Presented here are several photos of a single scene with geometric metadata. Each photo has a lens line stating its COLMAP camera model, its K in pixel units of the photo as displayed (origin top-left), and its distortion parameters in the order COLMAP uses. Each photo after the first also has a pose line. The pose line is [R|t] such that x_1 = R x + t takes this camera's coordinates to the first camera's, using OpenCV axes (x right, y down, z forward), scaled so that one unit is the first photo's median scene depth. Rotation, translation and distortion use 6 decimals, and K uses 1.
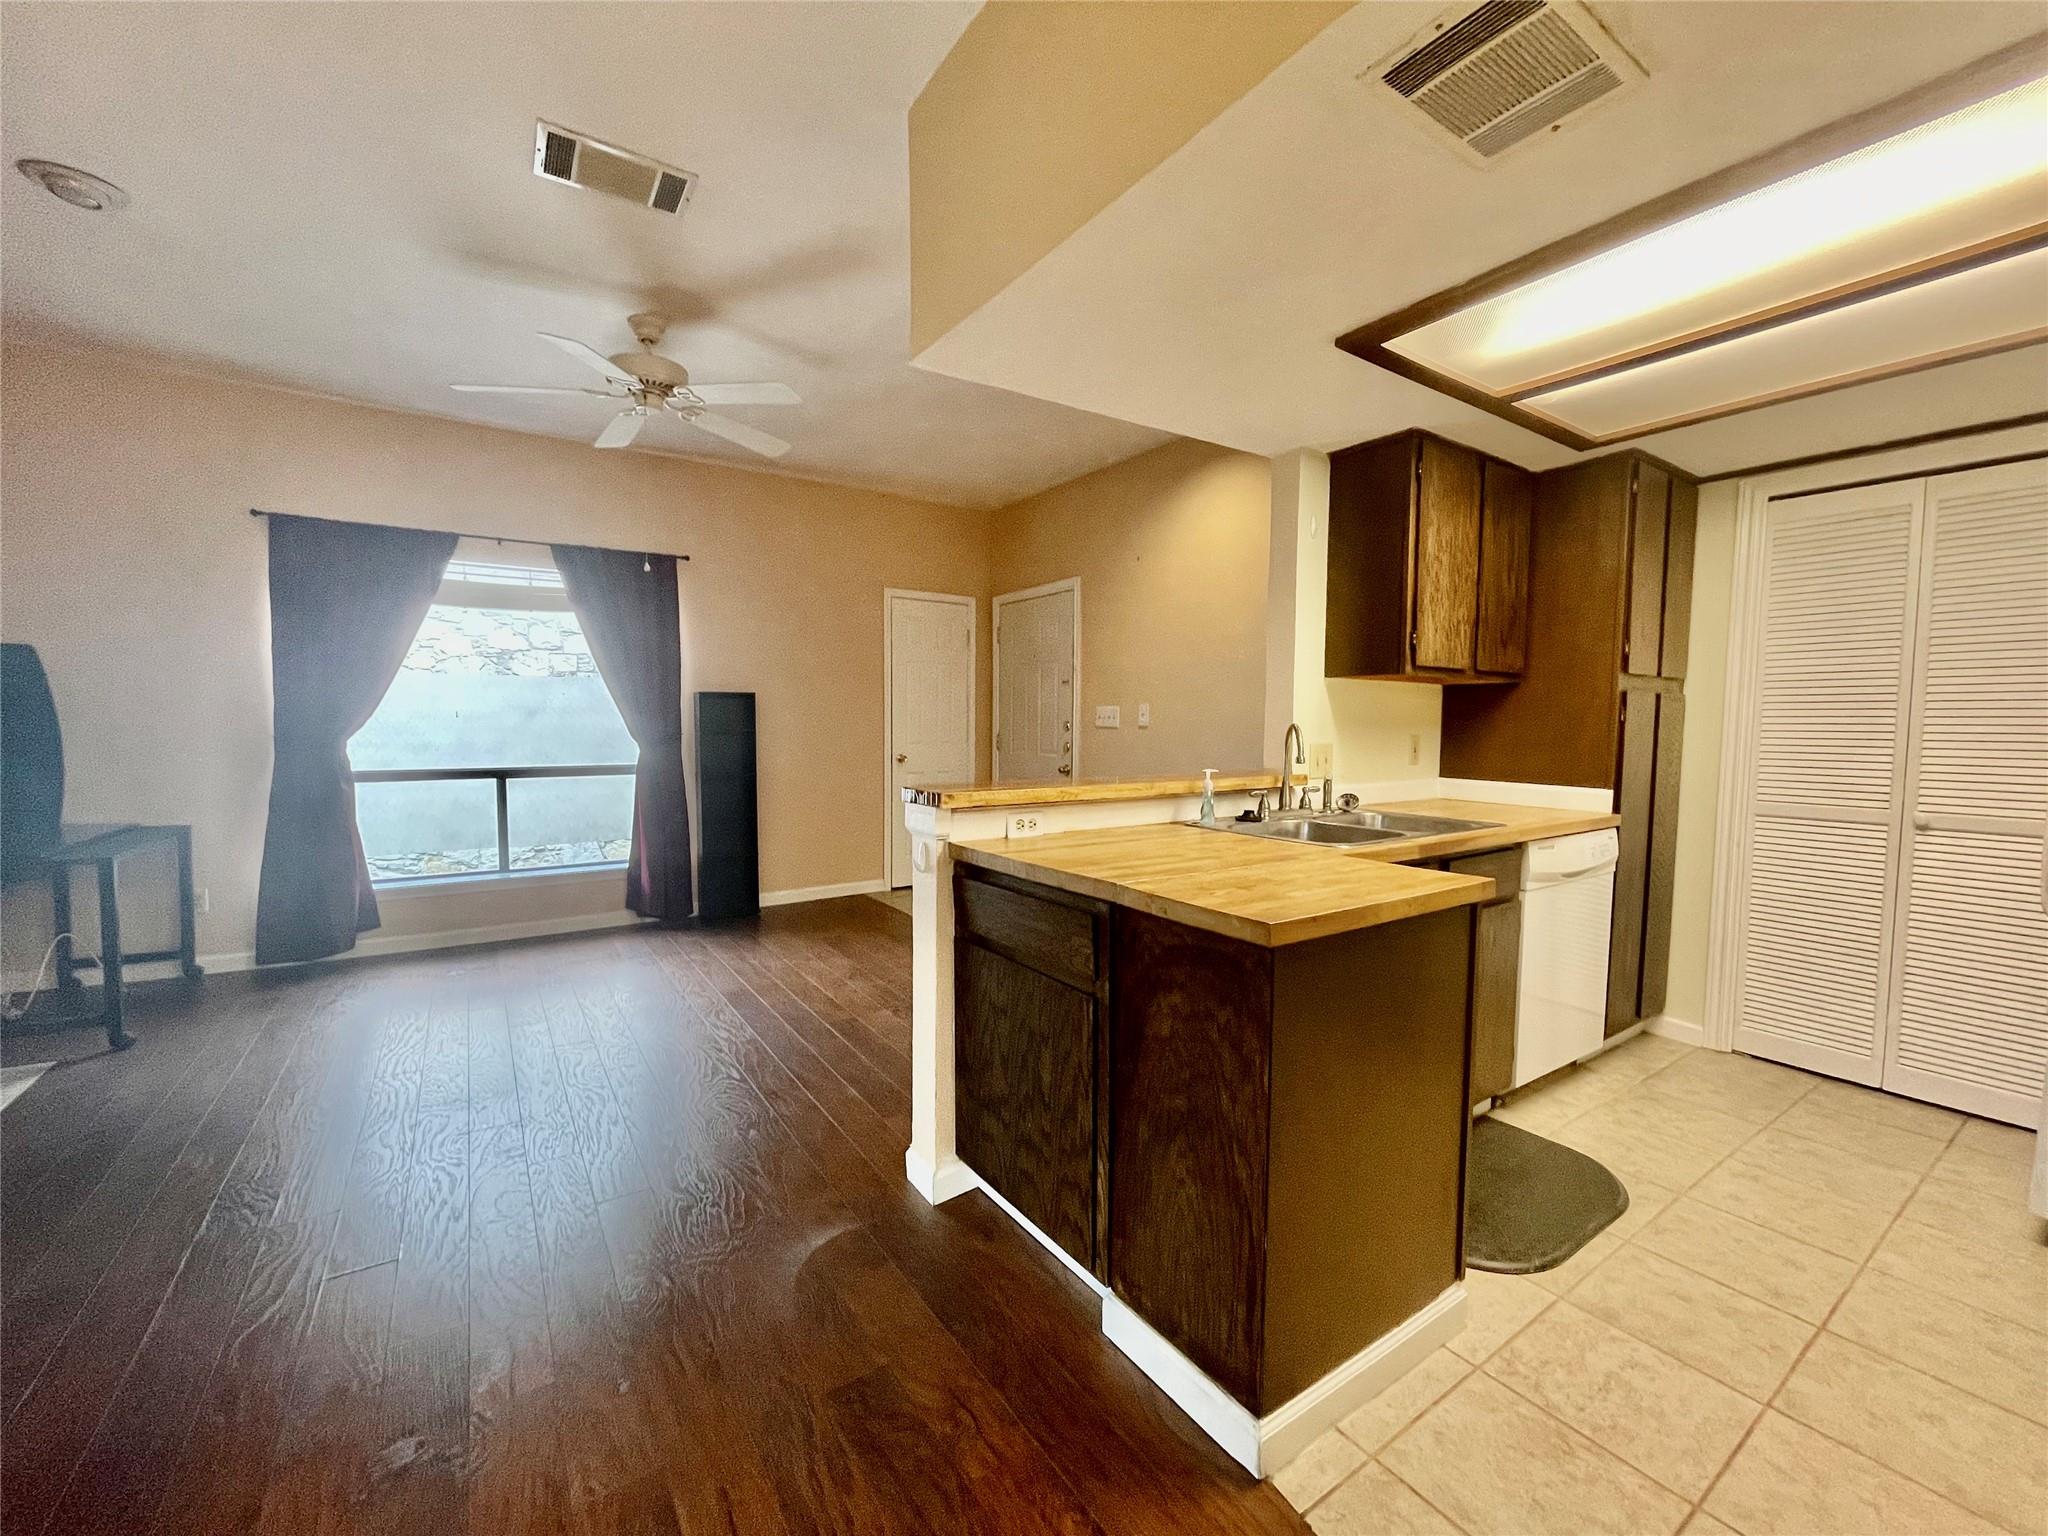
lens RADIAL K [[830.2, 0, 1030.1], [0, 830.2, 765.1], [0, 0, 1]] dist [-0.003988, 0.000899]
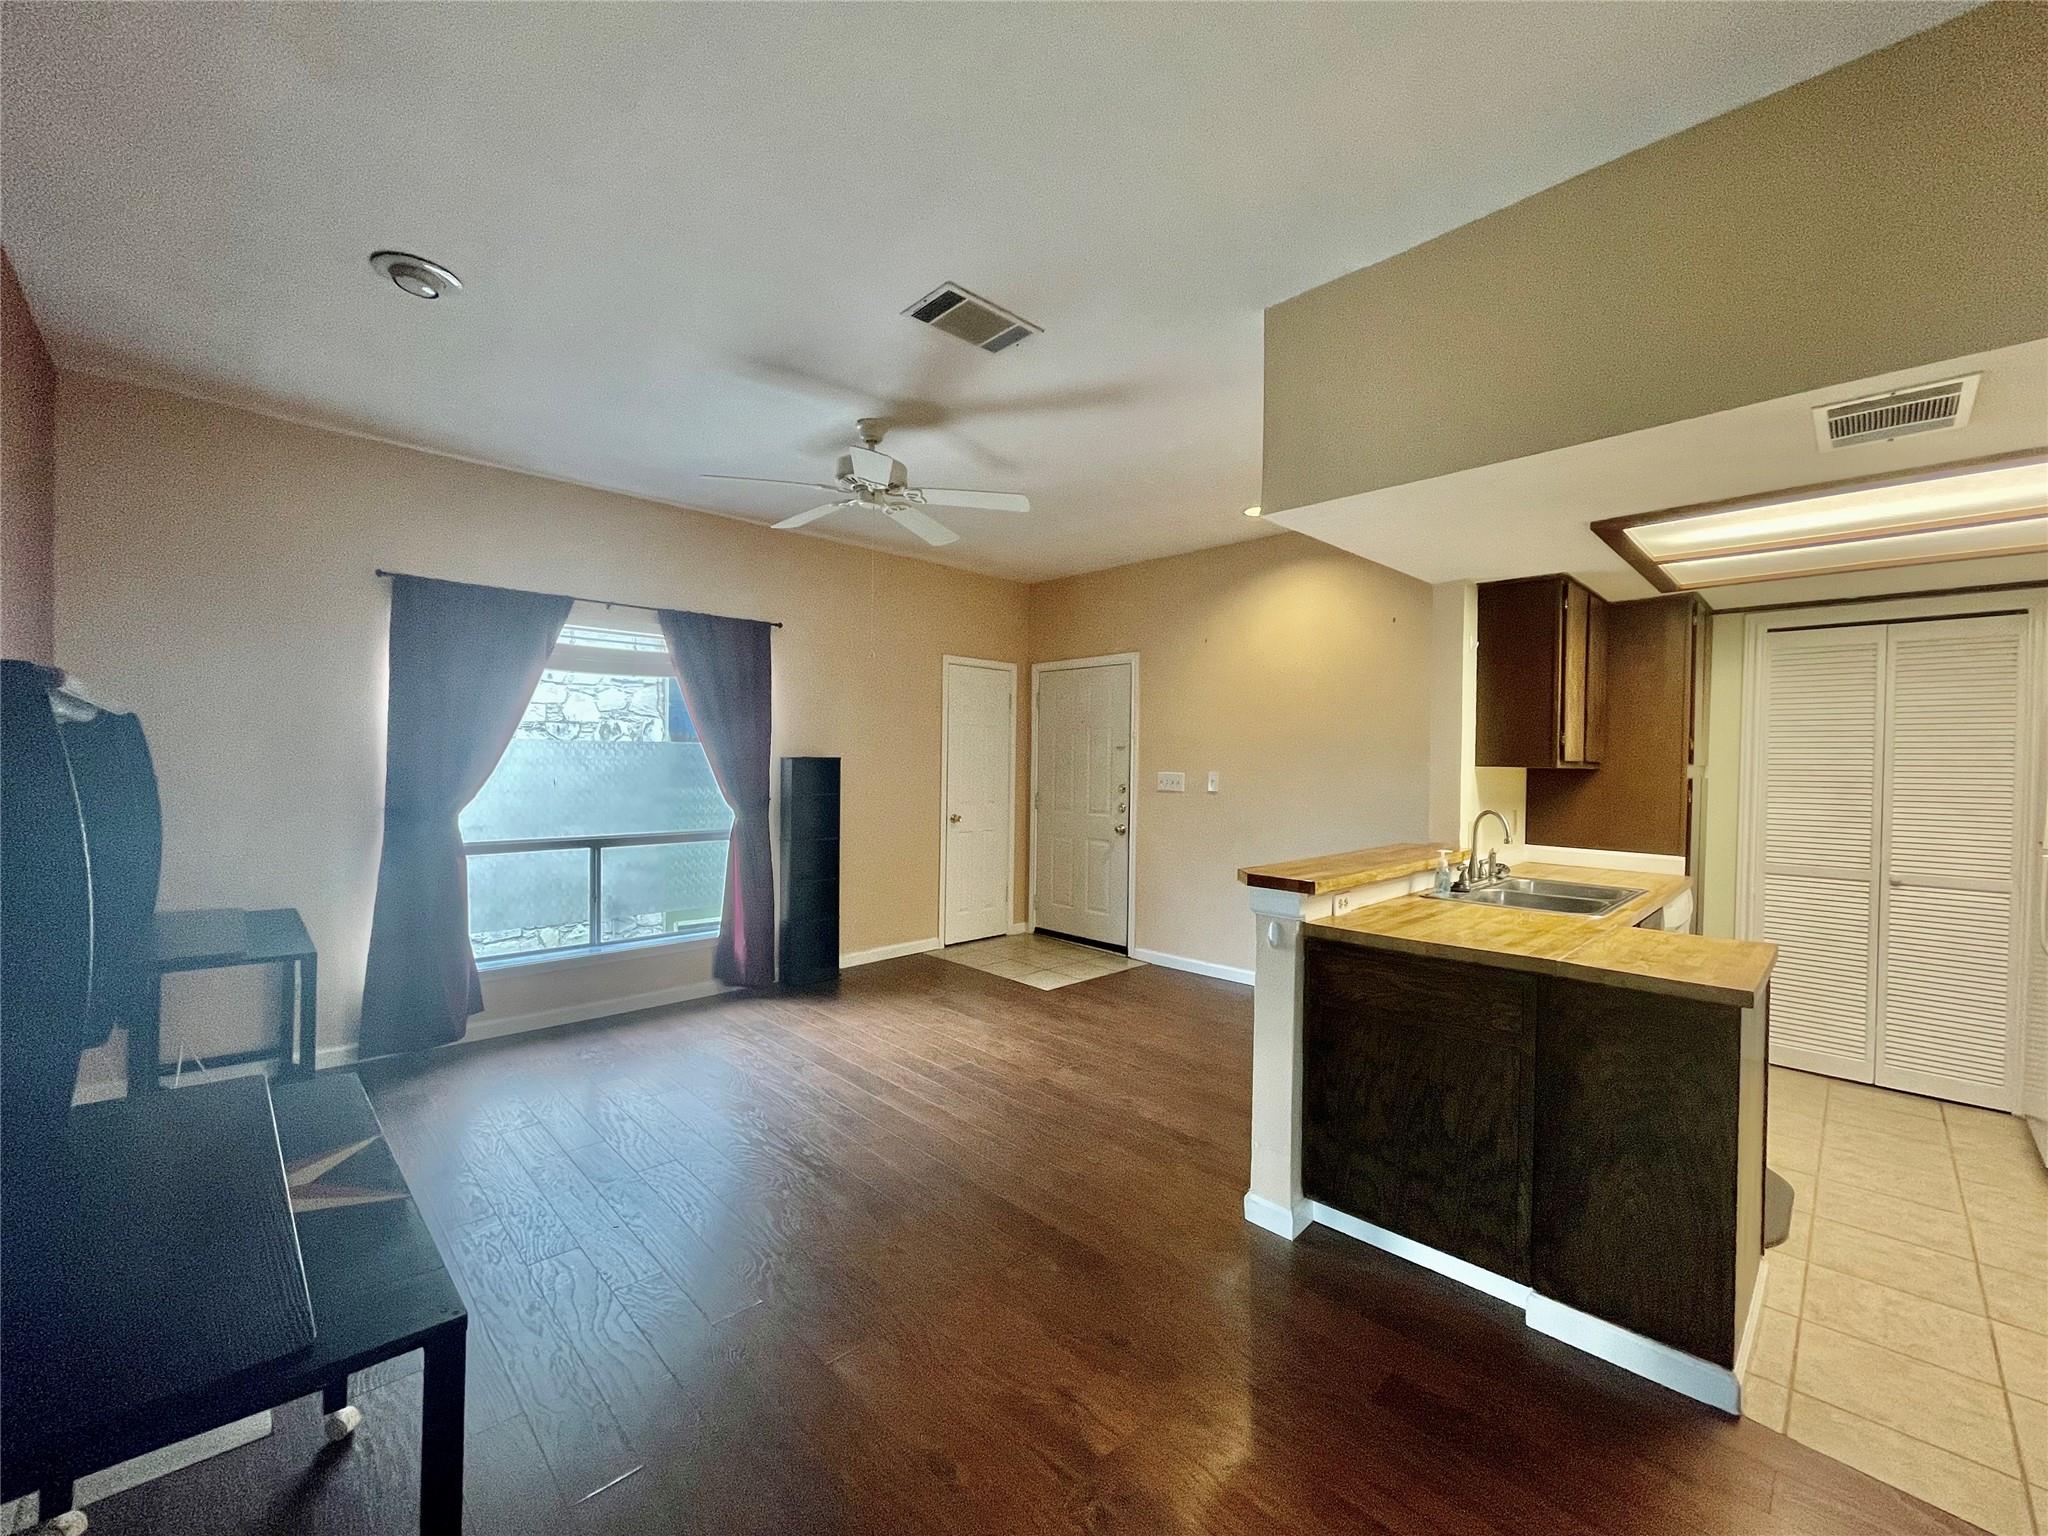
lens RADIAL K [[830.2, 0, 1027.9], [0, 830.2, 765.7], [0, 0, 1]] dist [-0.003988, 0.000899]
pose [[0.984015, 0.005154, 0.178012, -0.376976], [0.002803, 0.999009, -0.044424, -0.041520], [-0.178065, 0.044213, 0.983025, -0.050865]]
